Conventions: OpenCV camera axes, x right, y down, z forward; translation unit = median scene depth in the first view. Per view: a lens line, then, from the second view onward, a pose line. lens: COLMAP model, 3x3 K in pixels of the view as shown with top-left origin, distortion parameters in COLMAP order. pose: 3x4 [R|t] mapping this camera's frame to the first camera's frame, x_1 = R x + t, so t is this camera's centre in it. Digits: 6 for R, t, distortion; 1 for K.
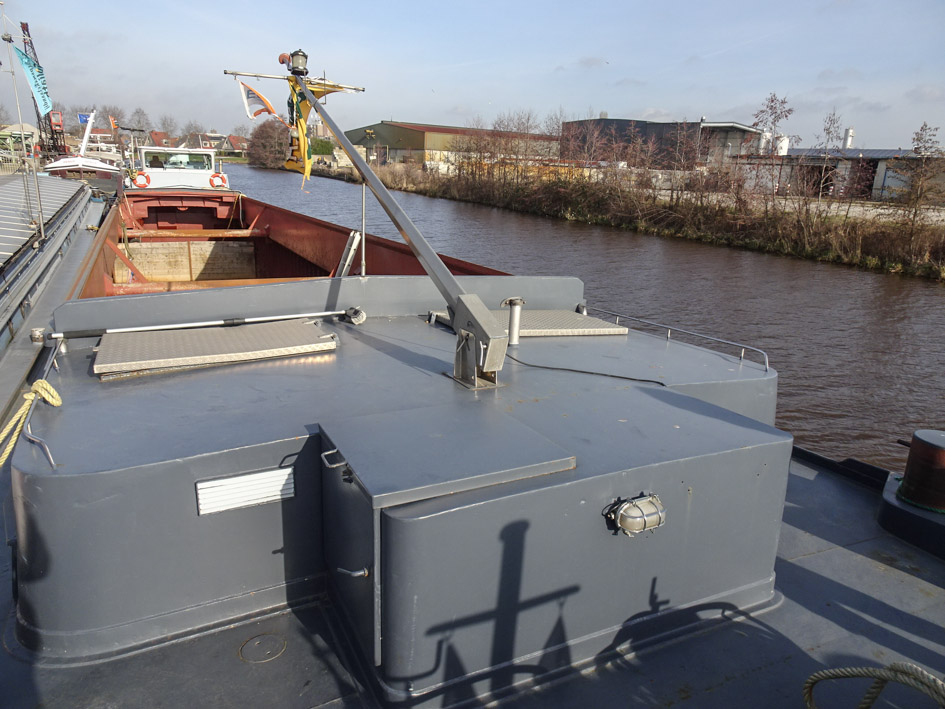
lens RADIAL K [[644.1, 0, 472.5], [0, 644.1, 354.5], [0, 0, 1]] dist [0.000551, 0.000734]
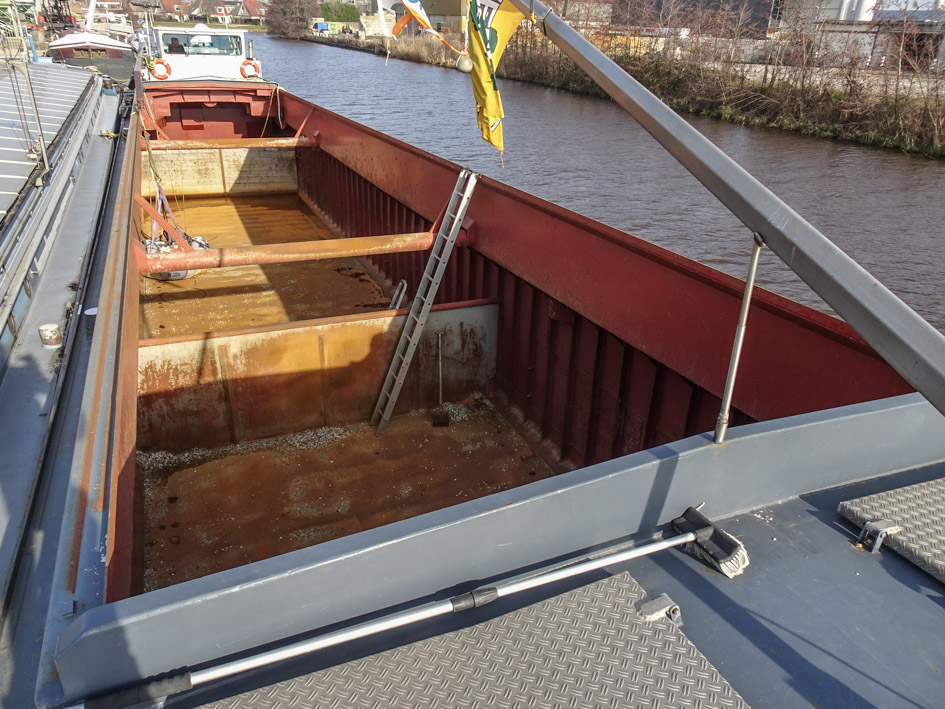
lens RADIAL K [[663.1, 0, 473.6], [0, 663.1, 354.3], [0, 0, 1]] dist [0.006063, -0.006712]
pose [[0.998861, 0.015384, -0.045167, -0.033224], [-0.007692, 0.986133, 0.165779, -0.027268], [0.047091, -0.165243, 0.985128, 0.057468]]
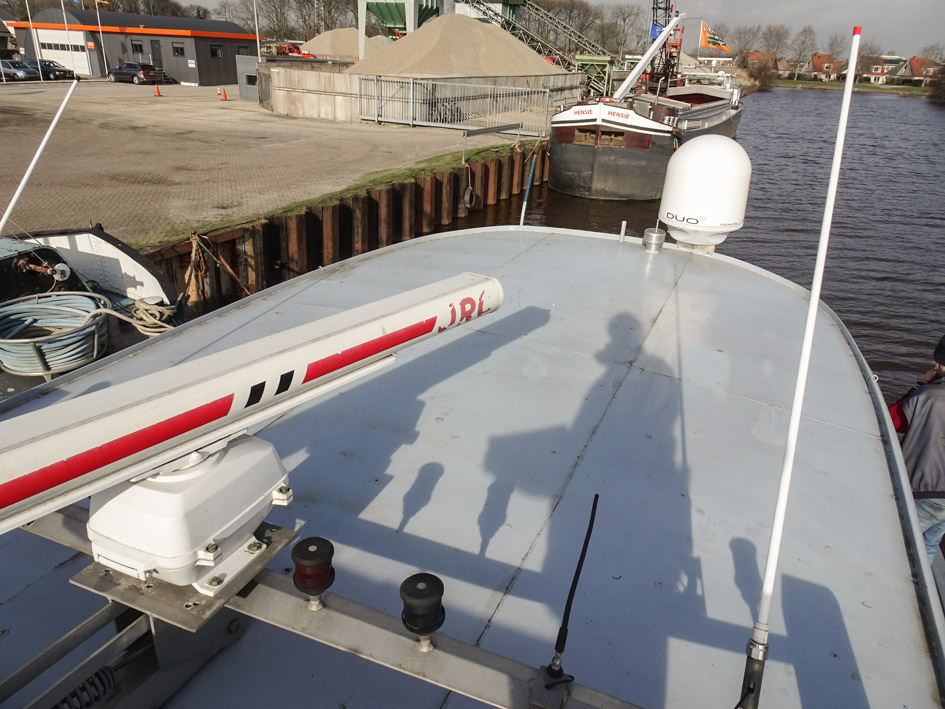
lens RADIAL K [[663.1, 0, 473.6], [0, 663.1, 354.3], [0, 0, 1]] dist [0.006063, -0.006712]
pose [[0.634598, 0.302036, -0.711379, -0.243346], [-0.236591, 0.952201, 0.193229, -0.194351], [0.735738, 0.045683, 0.675724, 0.579073]]
